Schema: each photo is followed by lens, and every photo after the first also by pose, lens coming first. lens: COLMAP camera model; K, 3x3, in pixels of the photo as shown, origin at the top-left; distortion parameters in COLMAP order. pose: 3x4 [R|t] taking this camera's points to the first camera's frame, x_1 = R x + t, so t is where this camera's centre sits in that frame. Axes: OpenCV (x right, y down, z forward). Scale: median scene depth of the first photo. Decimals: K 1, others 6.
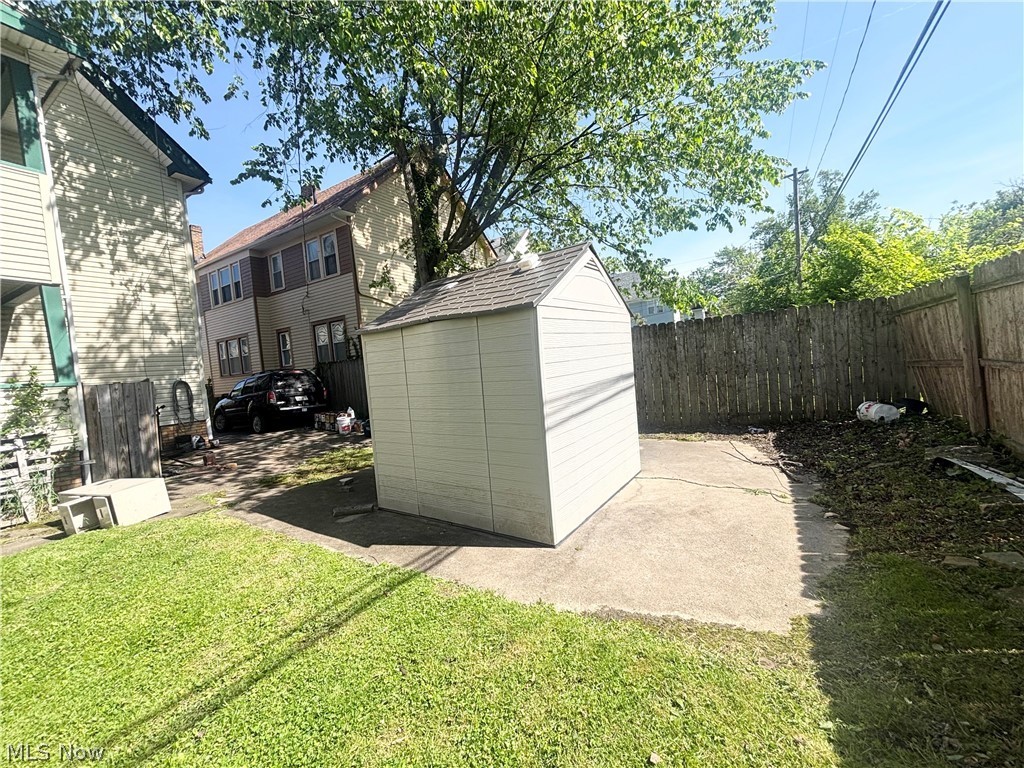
lens RADIAL K [[407.0, 0, 512.0], [0, 407.0, 384.0], [0, 0, 1]] dist [0.000341, 0.000045]
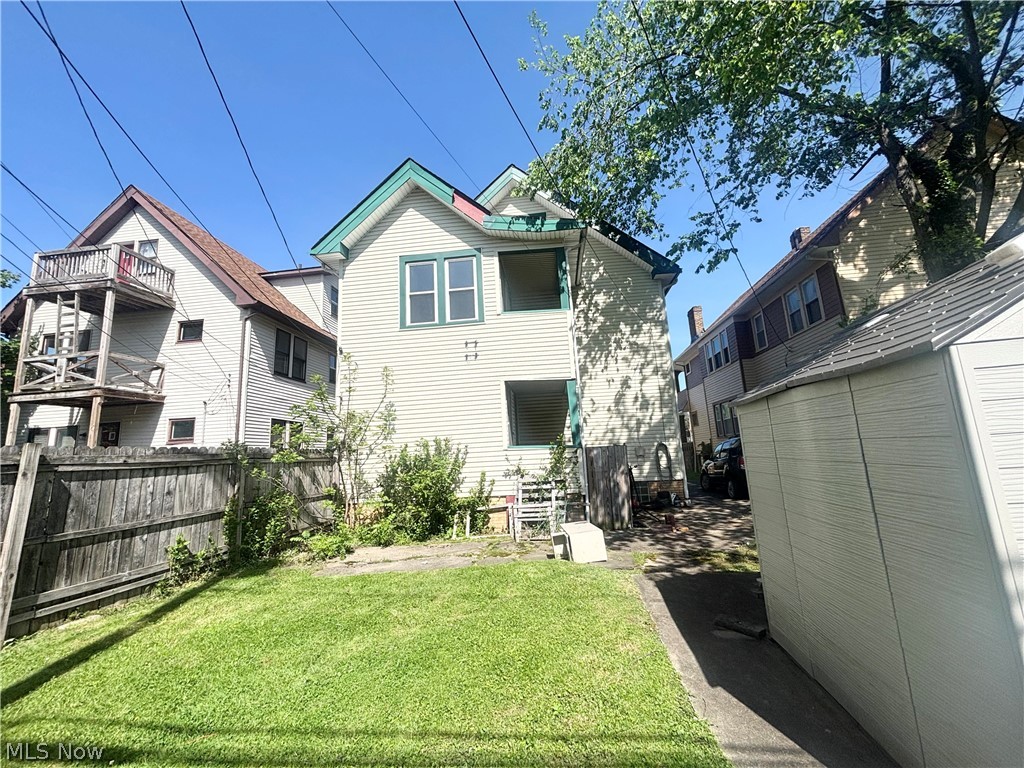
lens RADIAL K [[414.4, 0, 515.6], [0, 414.4, 379.9], [0, 0, 1]] dist [-0.000911, 0.009321]
pose [[0.448054, -0.102032, -0.888165, 0.142037], [-0.033297, 0.990872, -0.130629, -0.035259], [0.893386, 0.088102, 0.440567, 0.159584]]
